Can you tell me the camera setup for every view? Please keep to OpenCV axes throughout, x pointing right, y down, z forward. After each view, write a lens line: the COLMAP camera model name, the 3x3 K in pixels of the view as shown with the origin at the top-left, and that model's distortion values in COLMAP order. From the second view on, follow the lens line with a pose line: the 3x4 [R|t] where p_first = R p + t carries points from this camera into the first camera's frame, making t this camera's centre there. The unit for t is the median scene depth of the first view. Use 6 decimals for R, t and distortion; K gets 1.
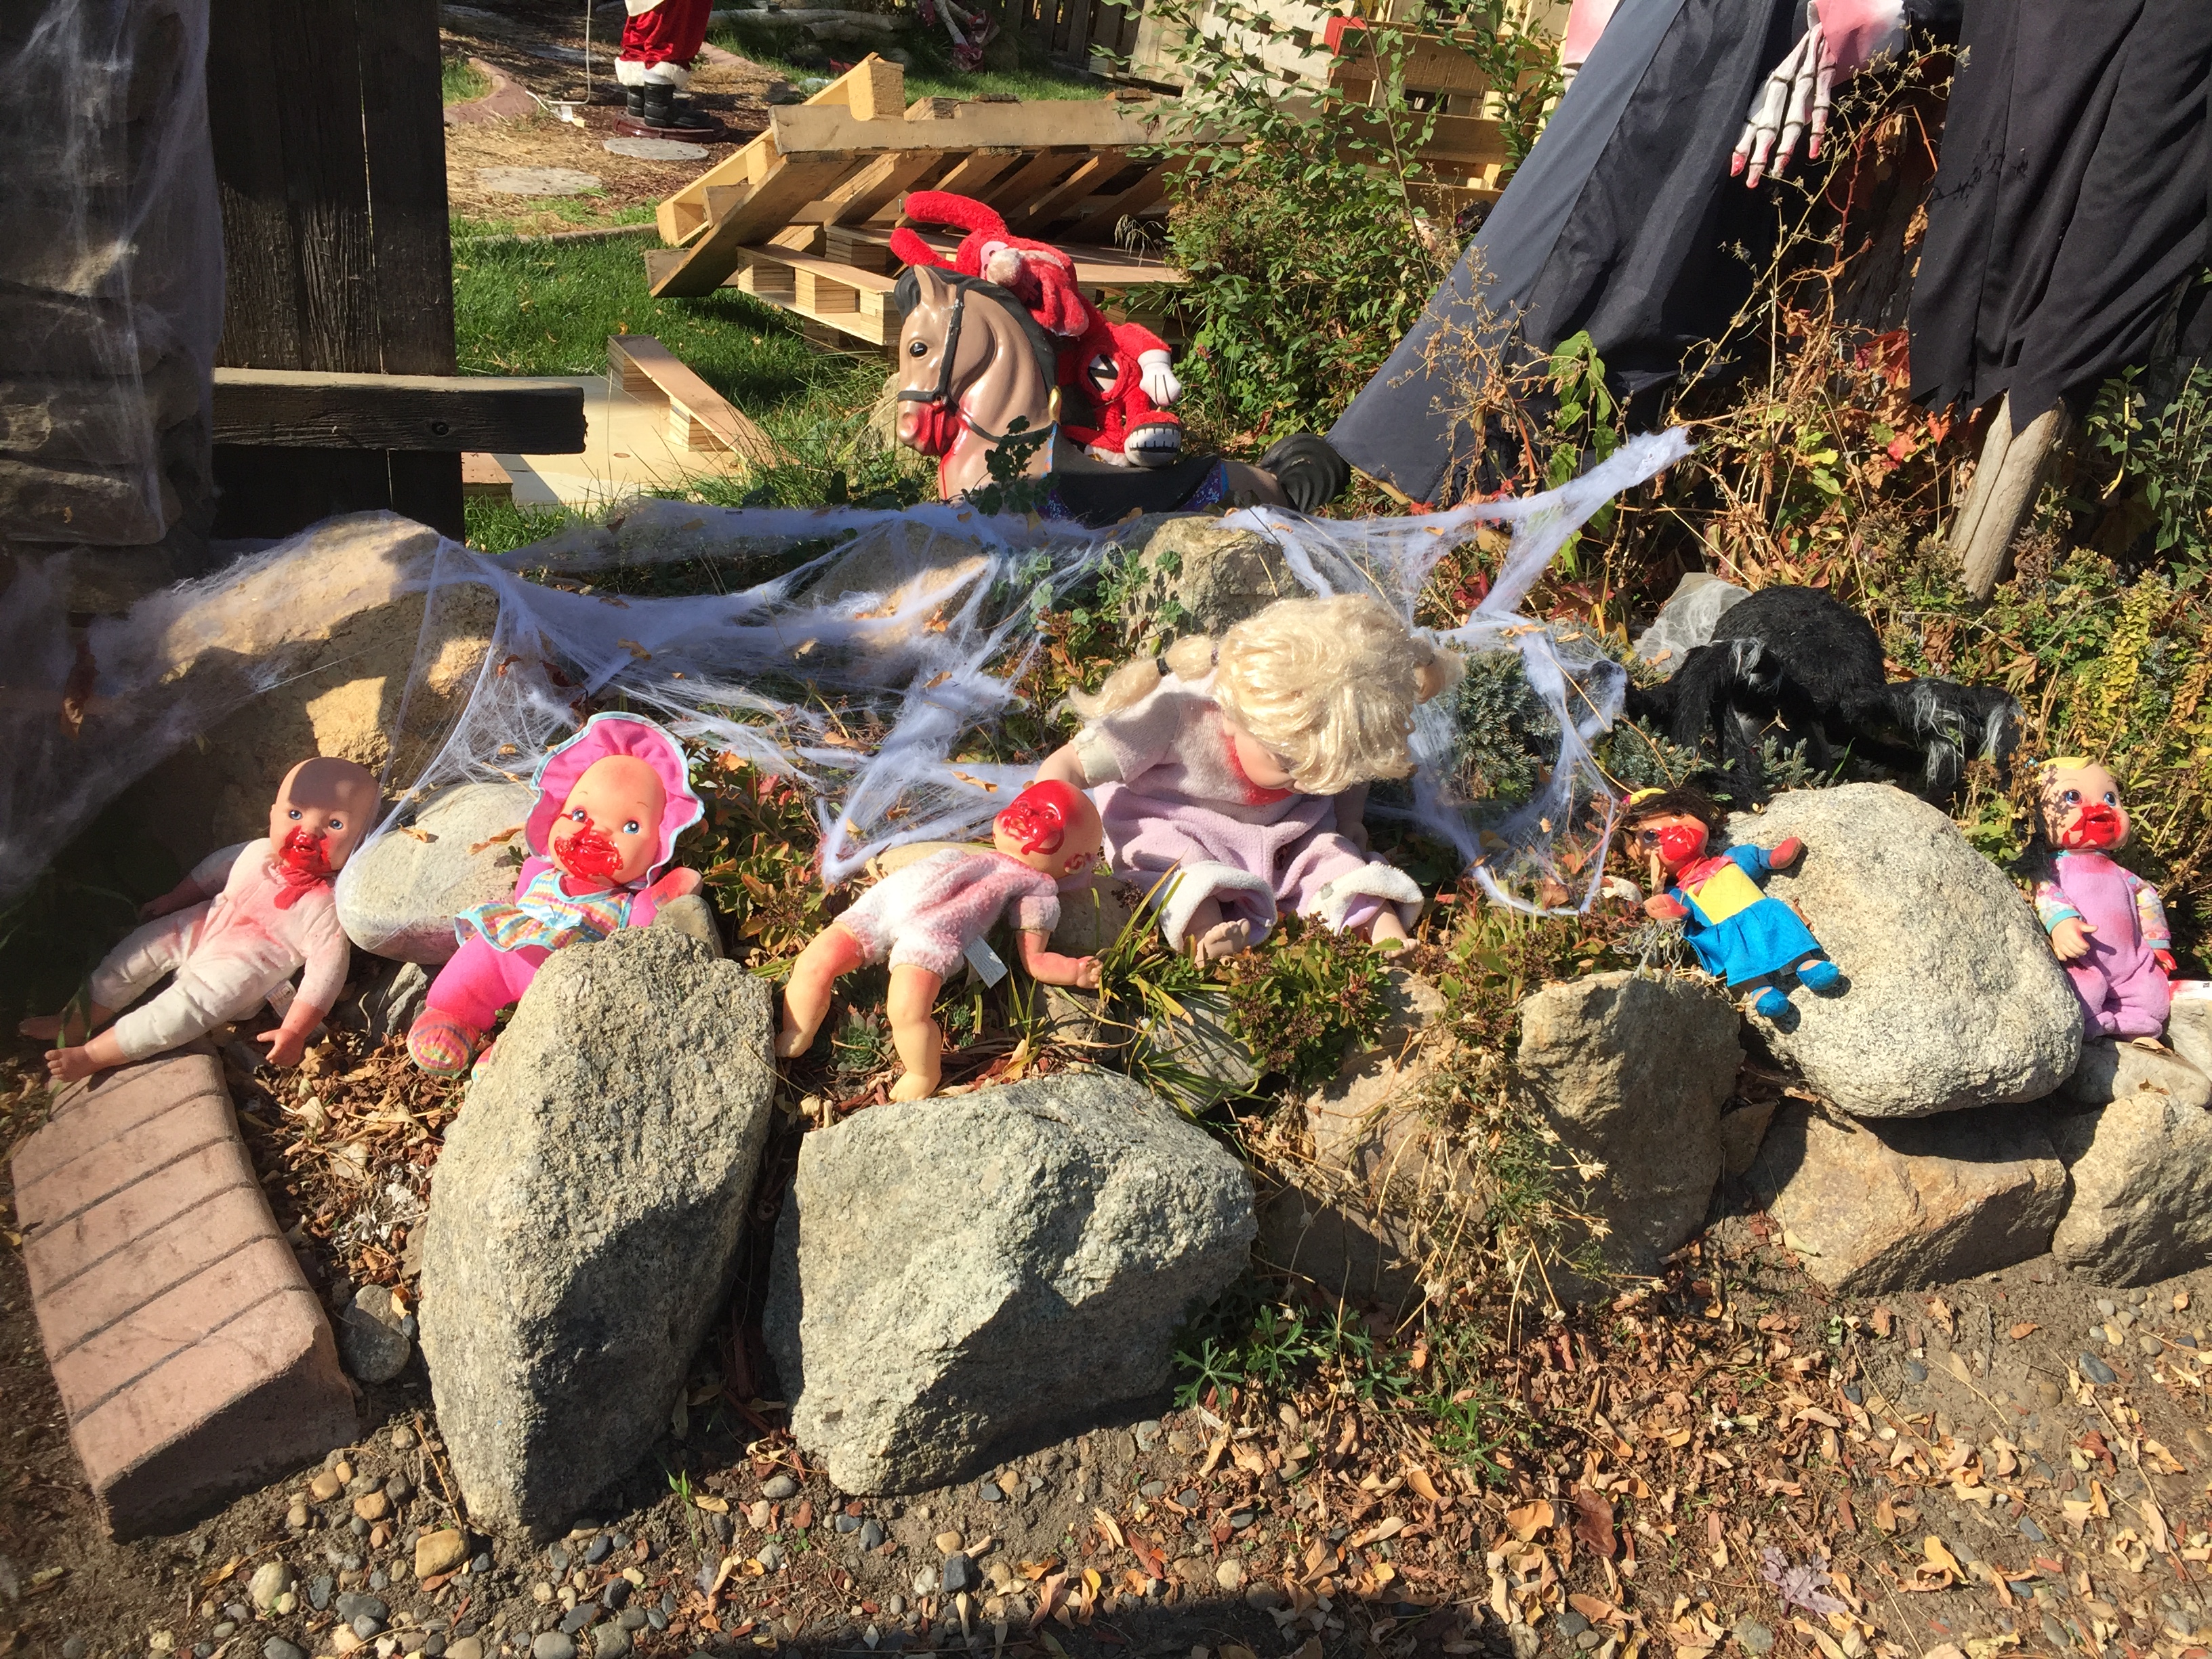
lens RADIAL K [[1883.7, 0, 1112.8], [0, 1883.7, 790.1], [0, 0, 1]] dist [0.072337, -0.084972]
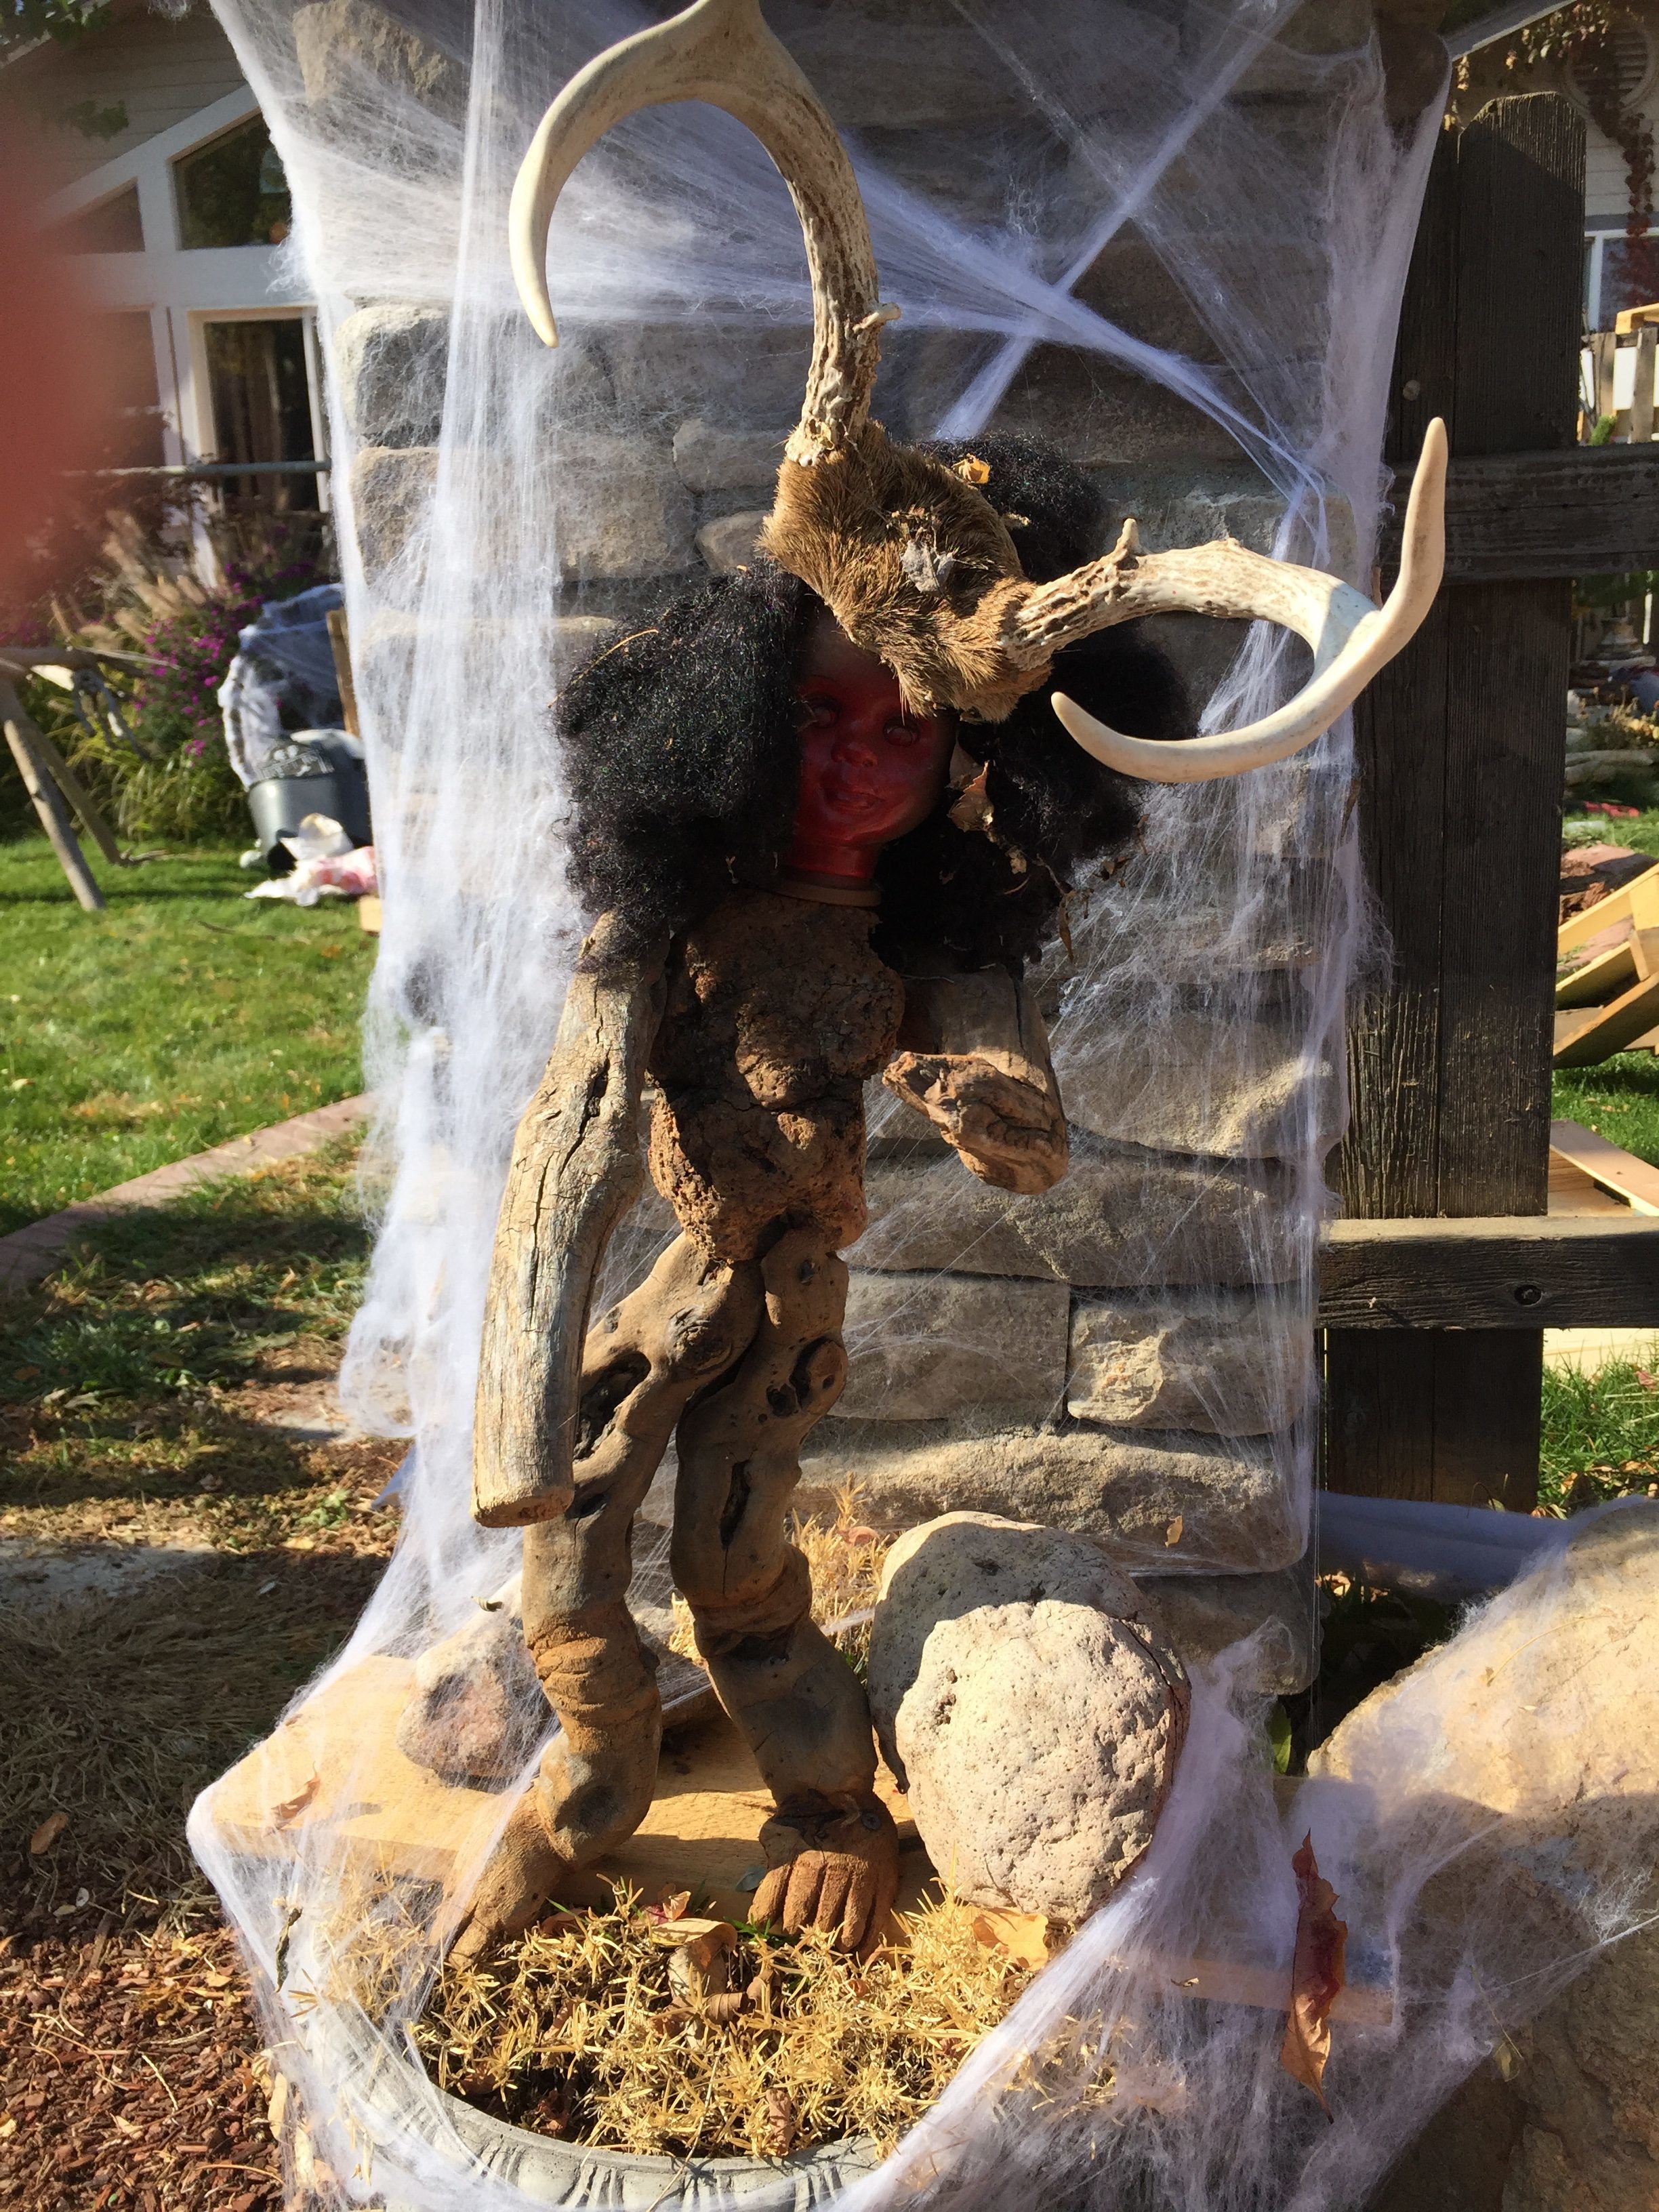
lens RADIAL K [[1883.7, 0, 831.9], [0, 1883.7, 1055.3], [0, 0, 1]] dist [0.072337, -0.084972]
pose [[0.892777, -0.084281, -0.442544, -0.382056], [-0.033494, 0.967207, -0.251769, -0.136830], [0.449251, 0.239596, 0.860678, 0.436464]]
